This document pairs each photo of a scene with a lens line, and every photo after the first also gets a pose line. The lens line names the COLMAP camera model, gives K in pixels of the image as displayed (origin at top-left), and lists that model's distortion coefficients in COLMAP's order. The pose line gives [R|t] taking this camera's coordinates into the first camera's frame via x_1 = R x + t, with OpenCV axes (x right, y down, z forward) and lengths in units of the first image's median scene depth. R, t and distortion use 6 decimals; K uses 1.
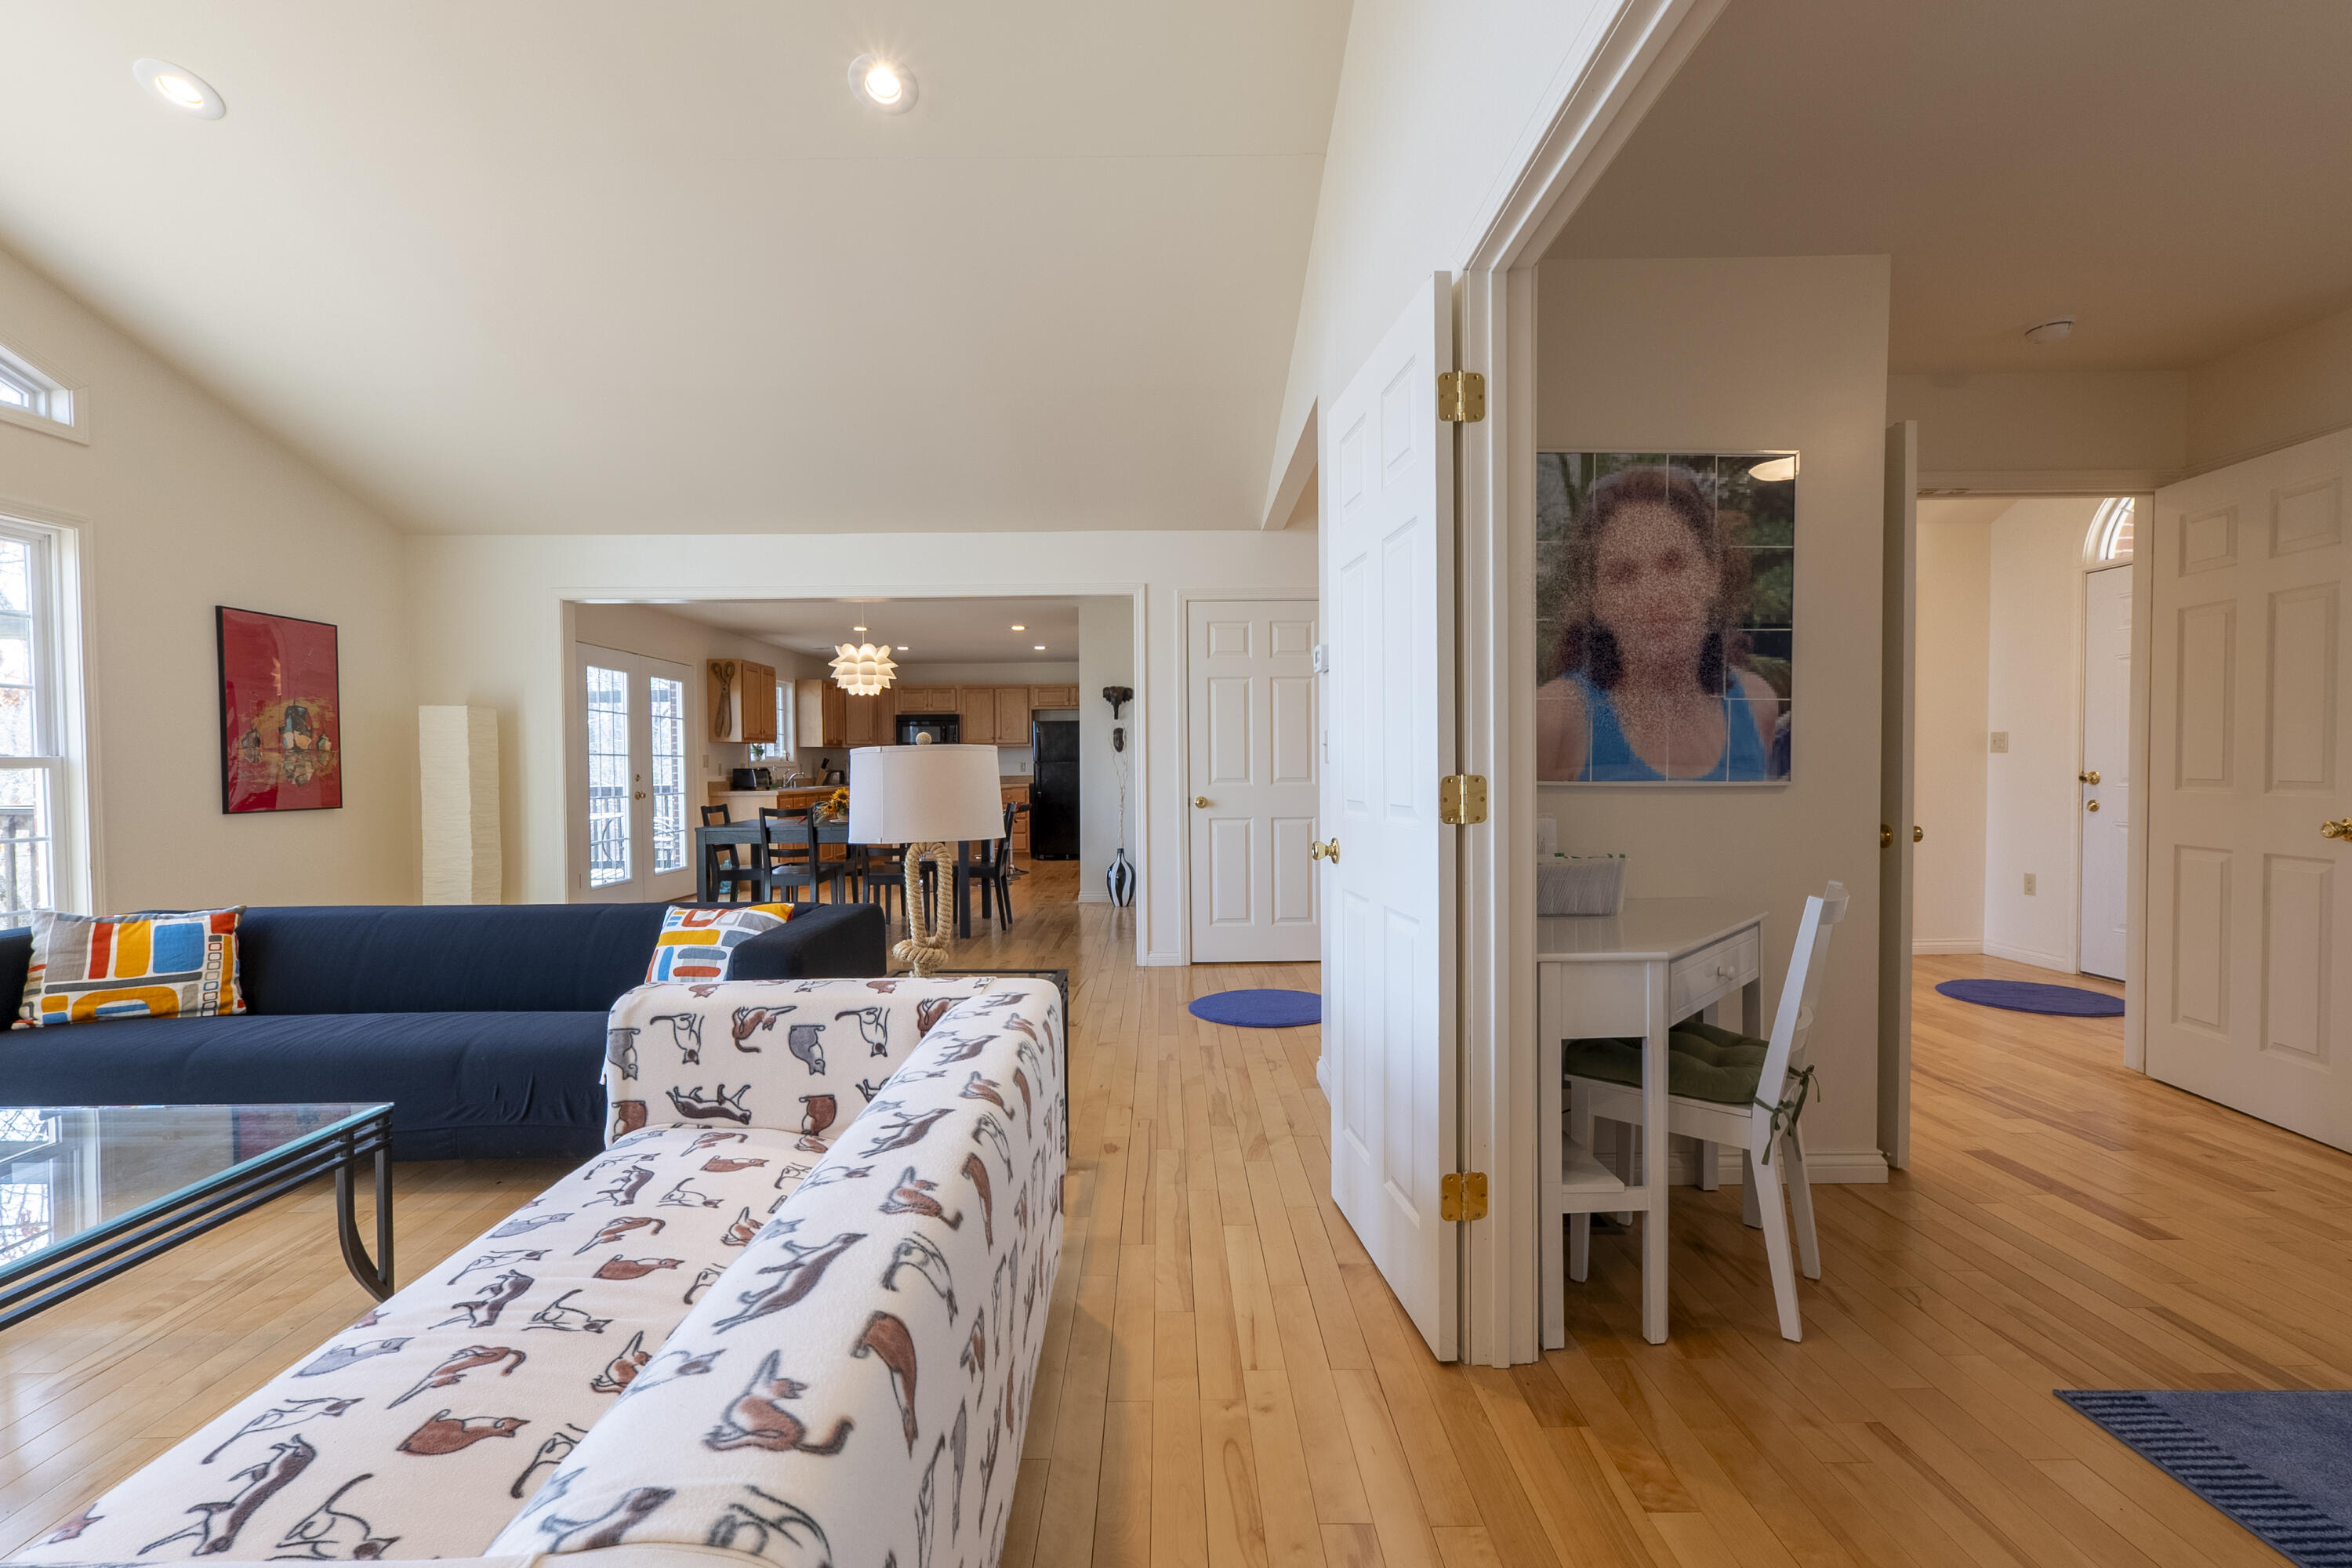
lens RADIAL K [[1026.0, 0, 1180.8], [0, 1026.0, 789.4], [0, 0, 1]] dist [0.005566, 0.000680]
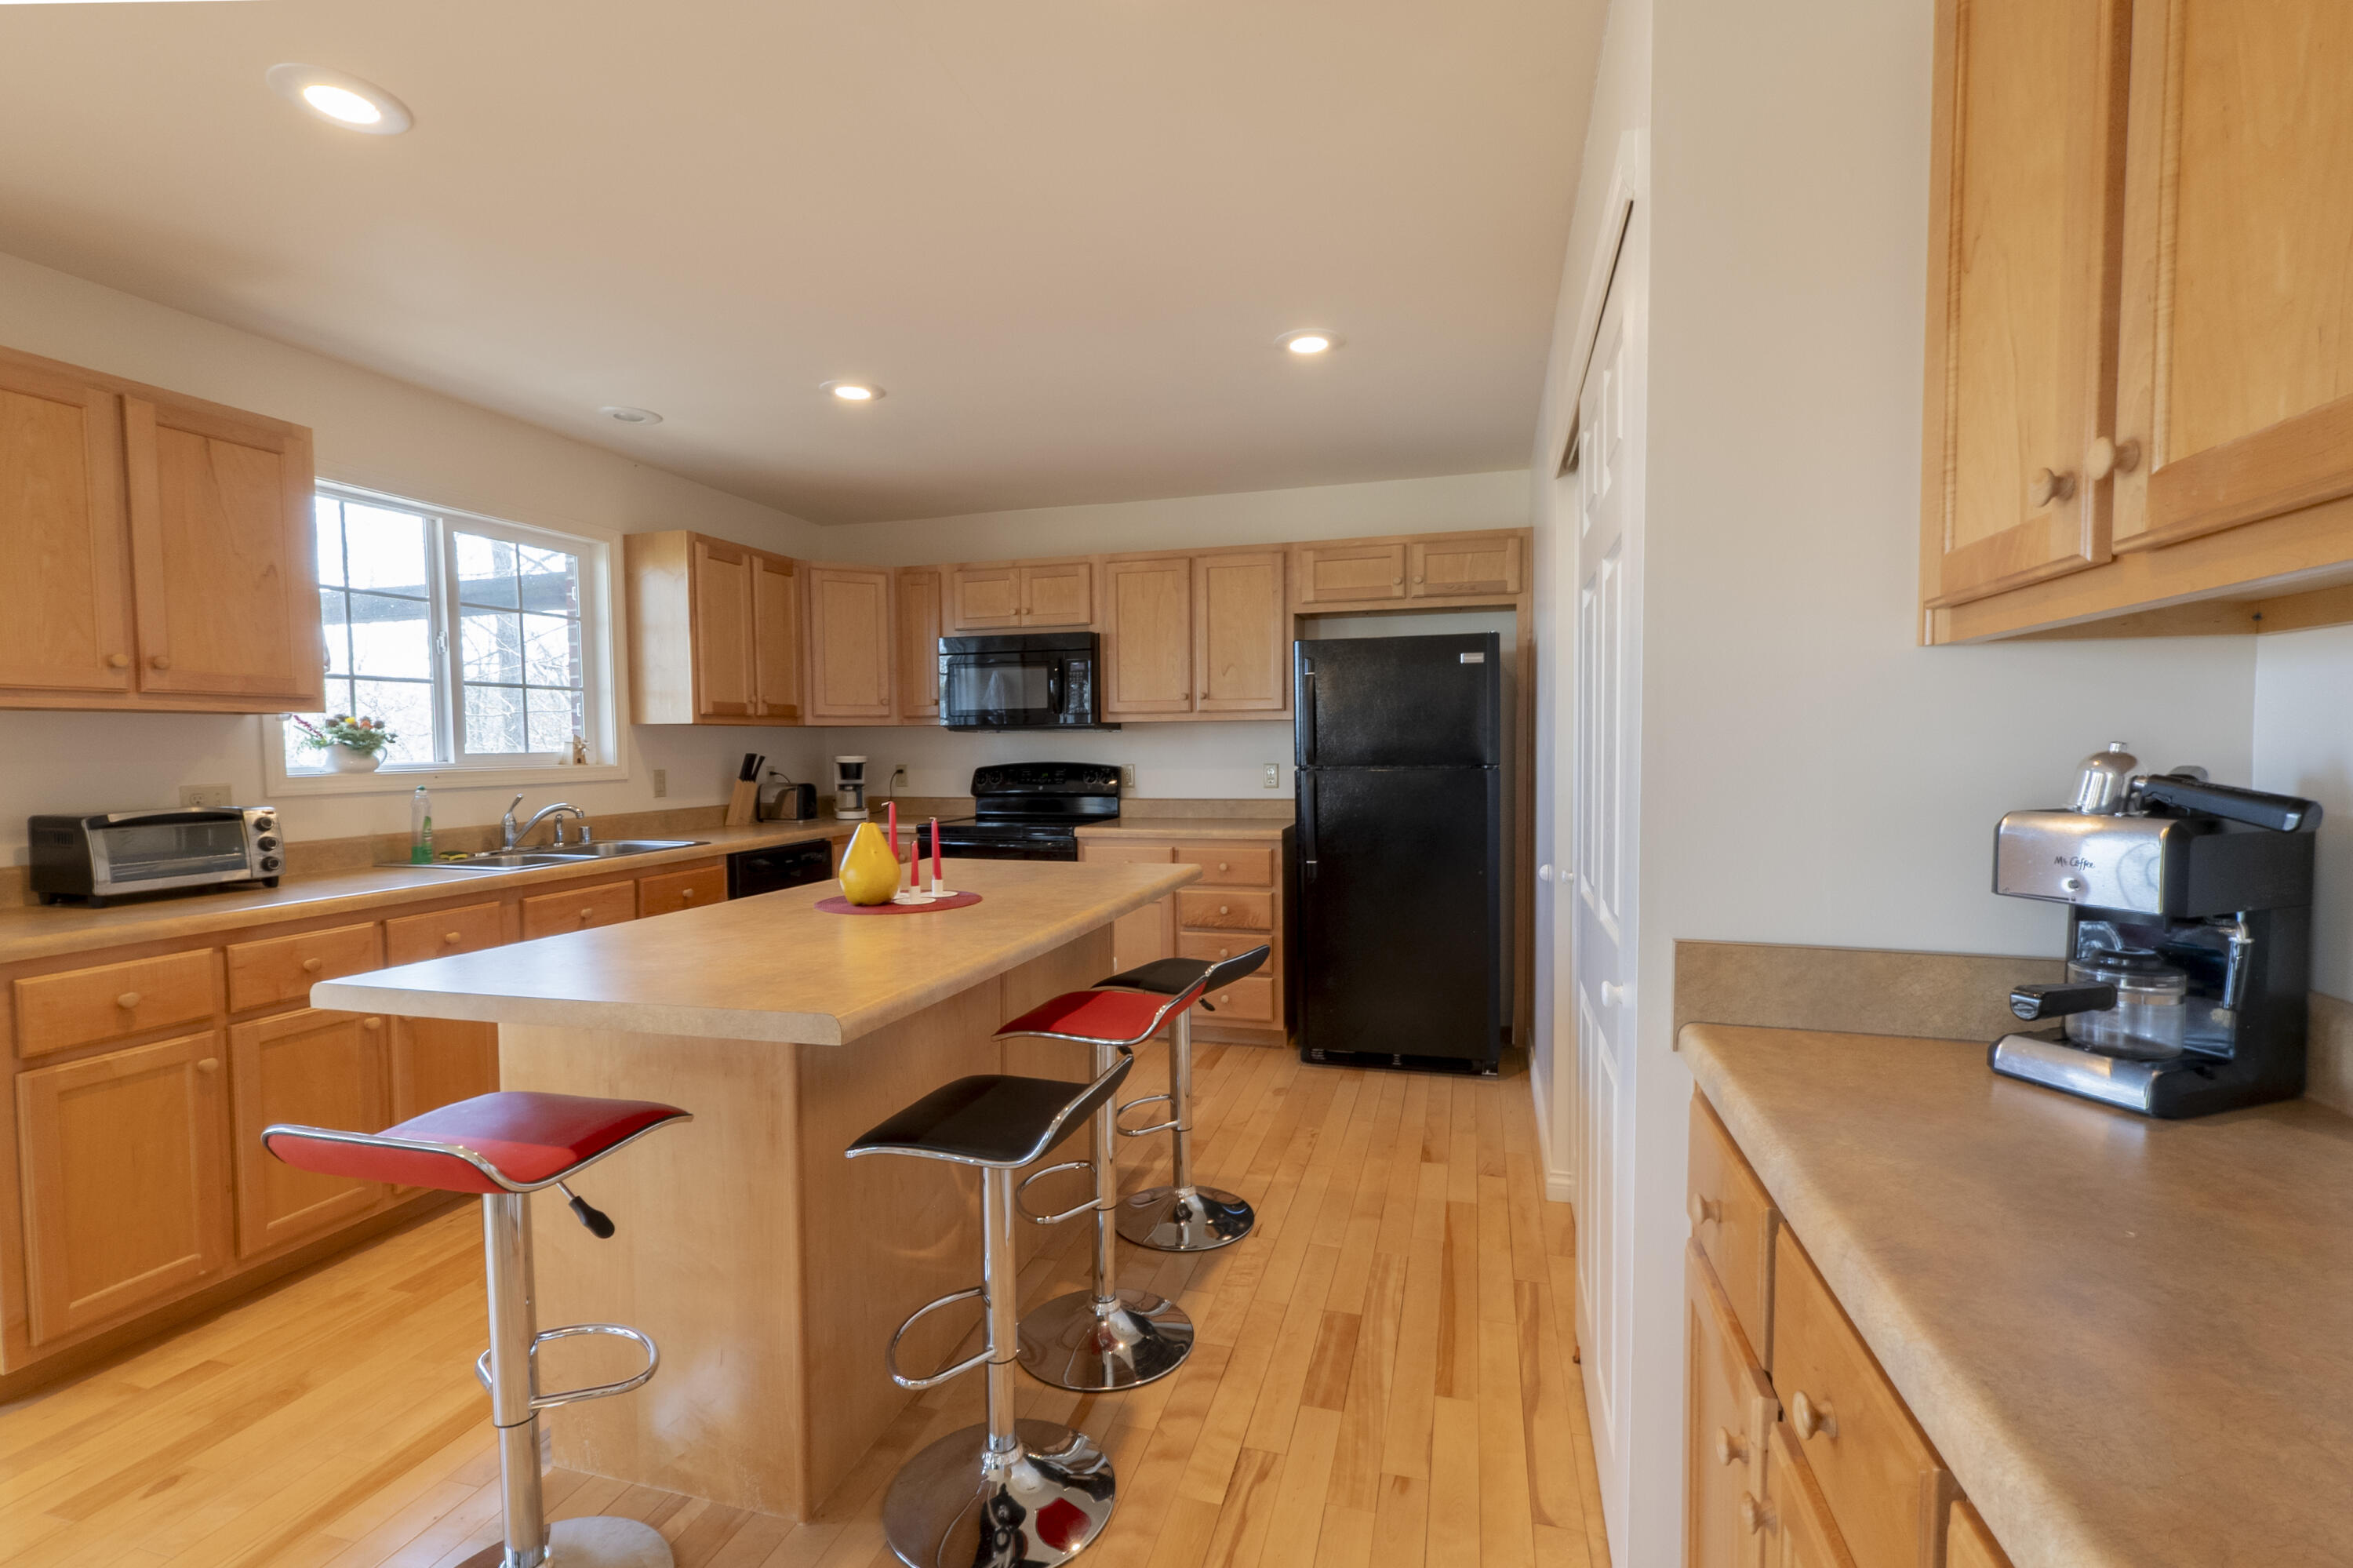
lens RADIAL K [[1037.0, 0, 1178.7], [0, 1037.0, 789.0], [0, 0, 1]] dist [0.003985, 0.000520]
pose [[0.959374, 0.013982, -0.281791, -0.335538], [-0.007105, 0.999652, 0.025409, -0.109667], [0.282048, -0.022374, 0.959139, 2.643987]]
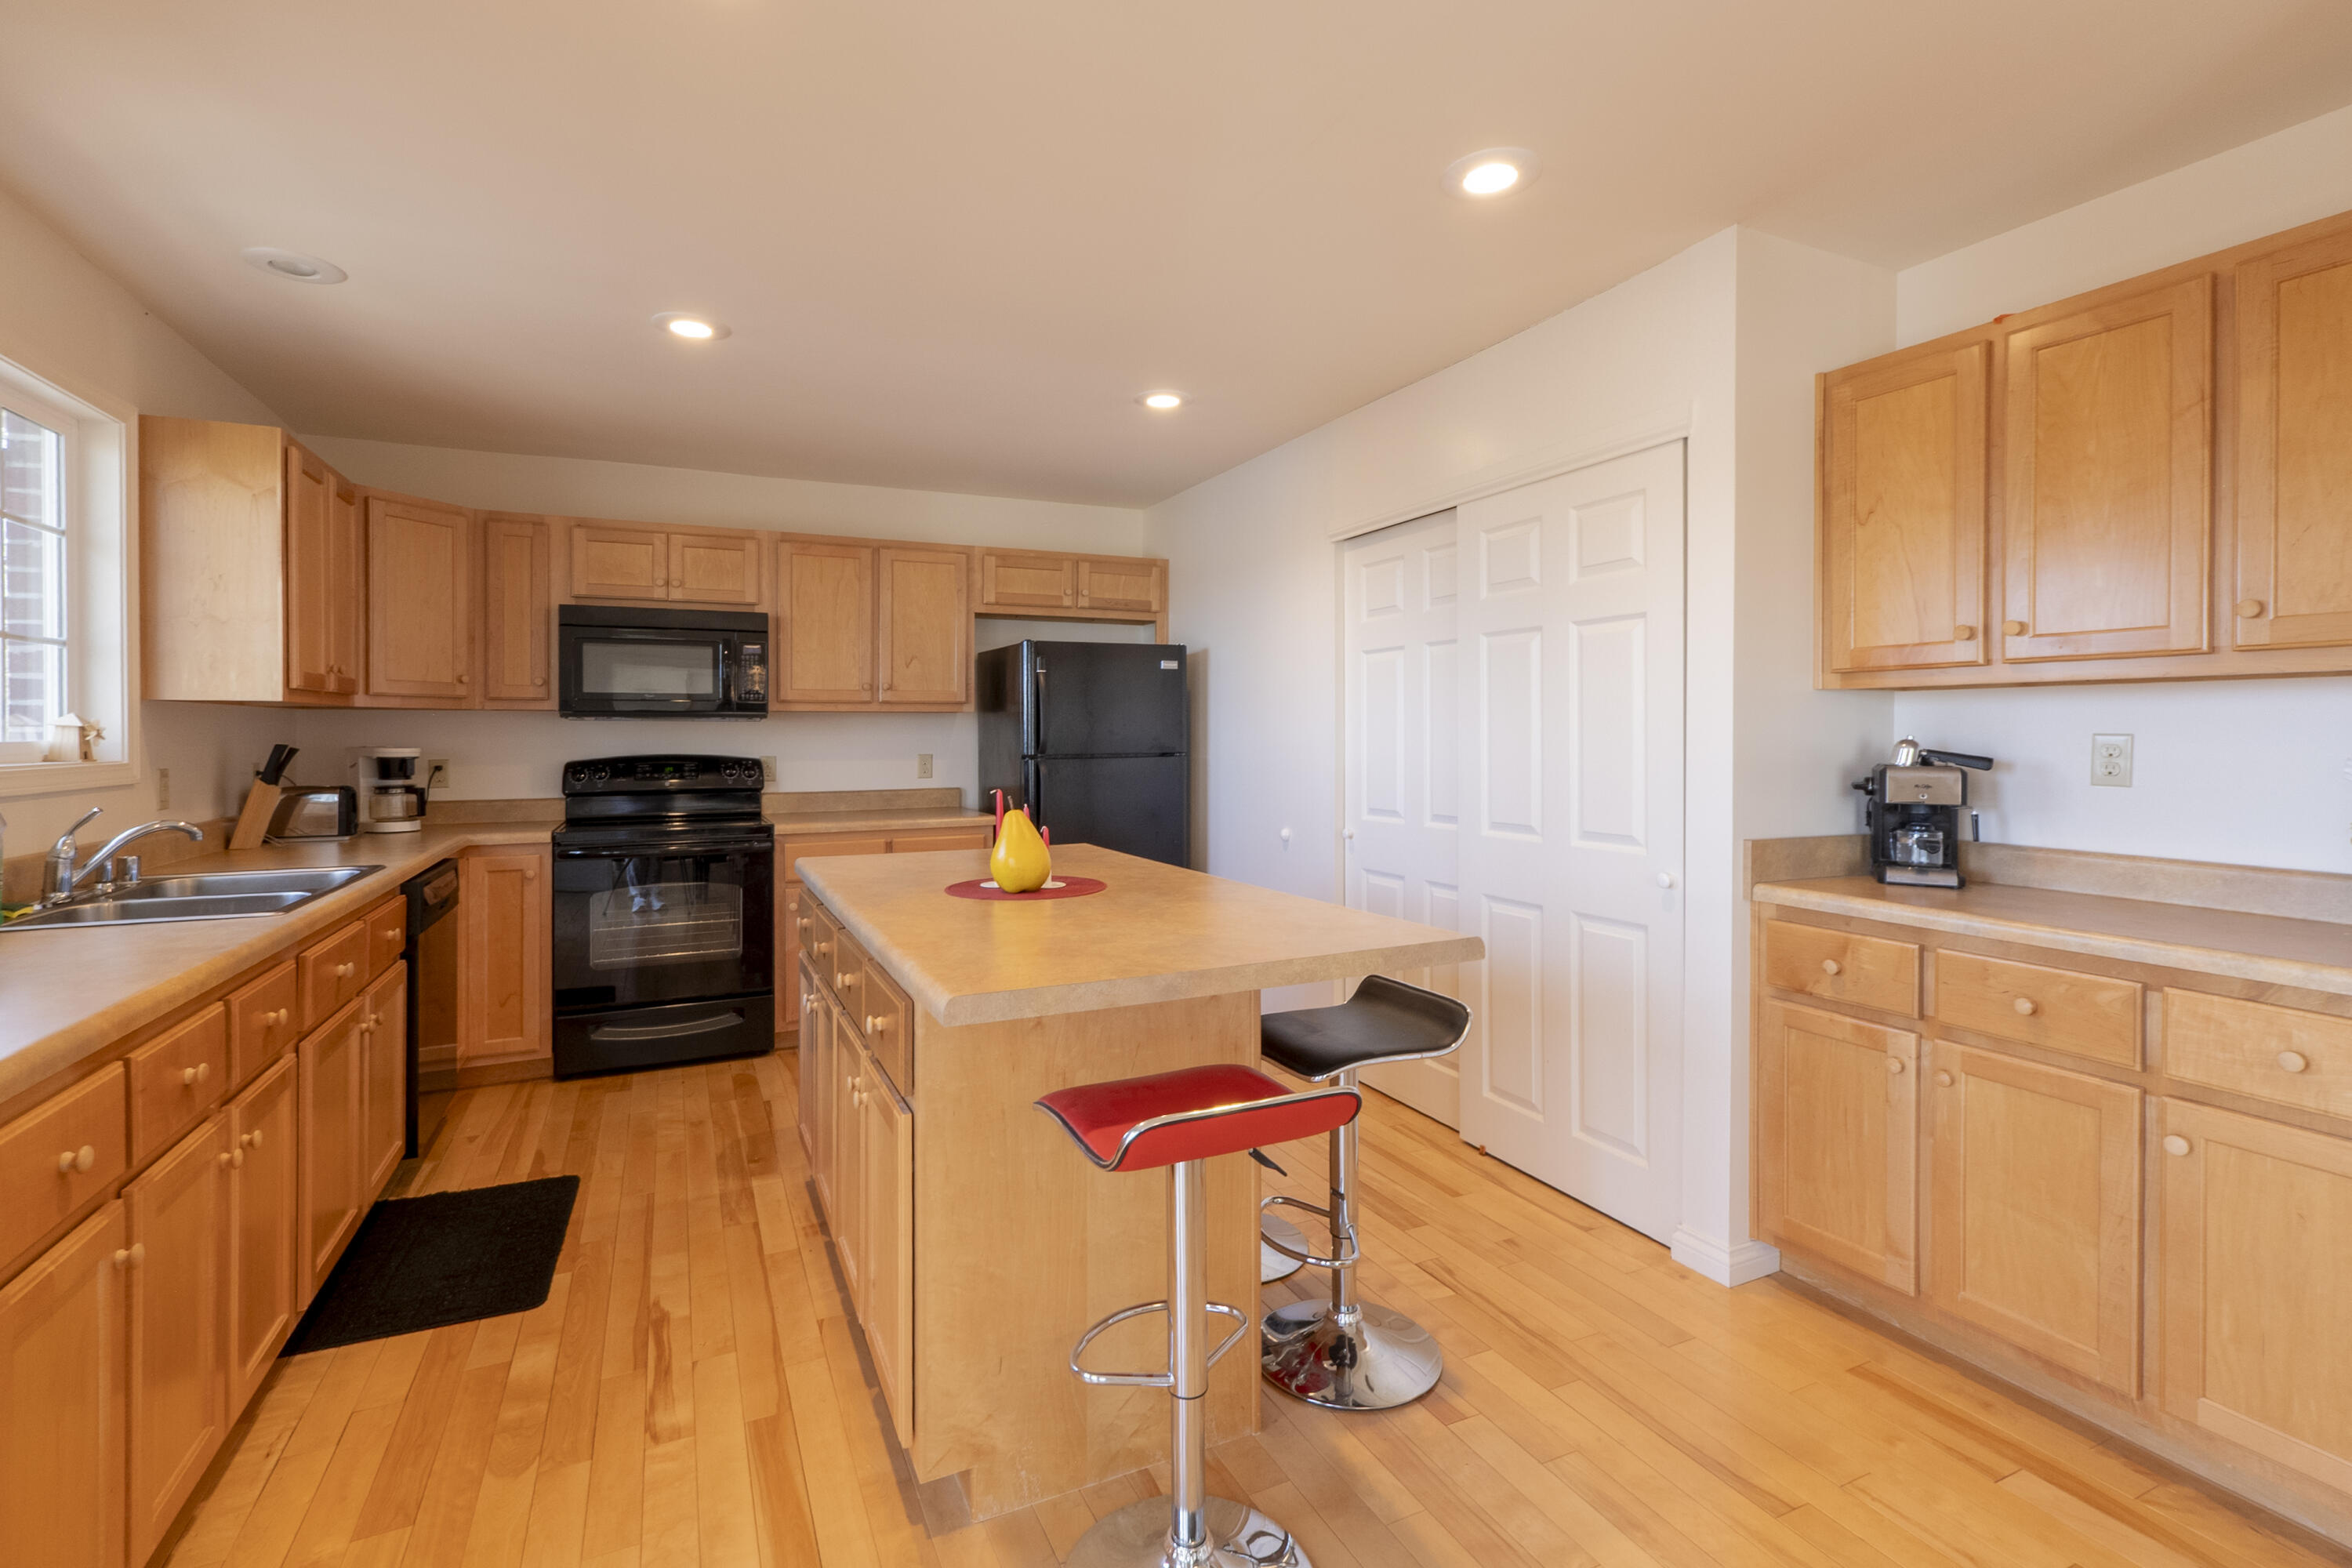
lens RADIAL K [[1049.3, 0, 1160.6], [0, 1049.3, 729.5], [0, 0, 1]] dist [0.004948, 0.000593]
pose [[0.912220, 0.009032, 0.409601, -0.972671], [0.002299, 0.999628, -0.027163, -0.102475], [-0.409694, 0.025720, 0.911860, 2.557383]]
